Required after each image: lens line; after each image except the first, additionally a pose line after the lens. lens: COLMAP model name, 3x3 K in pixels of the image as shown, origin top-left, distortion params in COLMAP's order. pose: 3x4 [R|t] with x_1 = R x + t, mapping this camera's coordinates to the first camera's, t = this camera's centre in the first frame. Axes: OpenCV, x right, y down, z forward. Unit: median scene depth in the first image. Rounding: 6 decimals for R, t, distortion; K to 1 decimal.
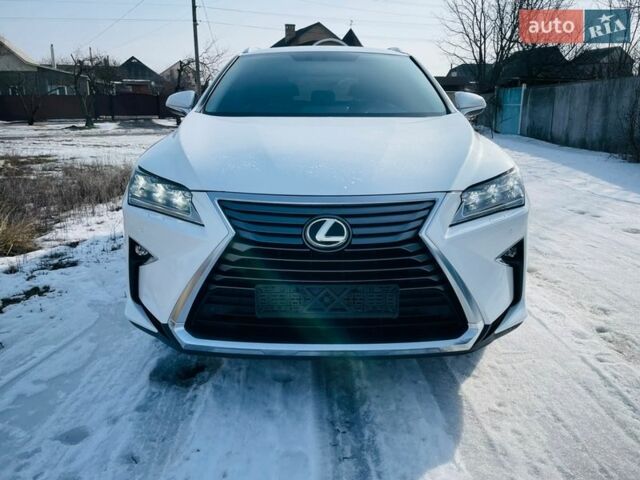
lens RADIAL K [[527.2, 0, 319.4], [0, 527.2, 231.1], [0, 0, 1]] dist [0.065065, -0.074412]
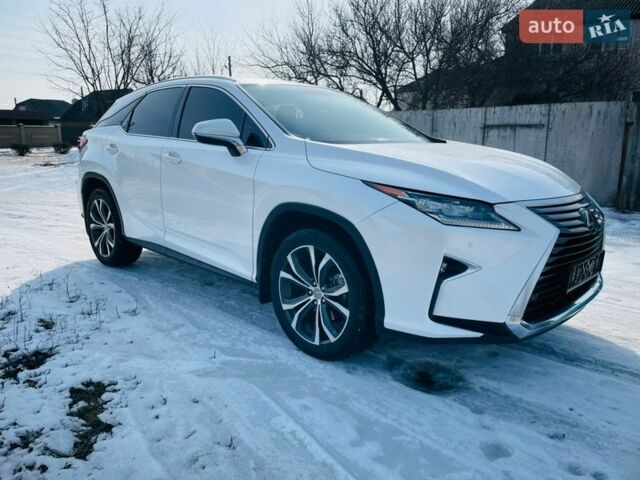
lens RADIAL K [[479.0, 0, 320.0], [0, 479.0, 240.0], [0, 0, 1]] dist [0.080551, -0.093504]
pose [[0.699105, -0.137080, 0.701756, -1.282260], [0.160508, 0.986489, 0.032797, -0.098227], [-0.696770, 0.089709, 0.711663, 0.529502]]
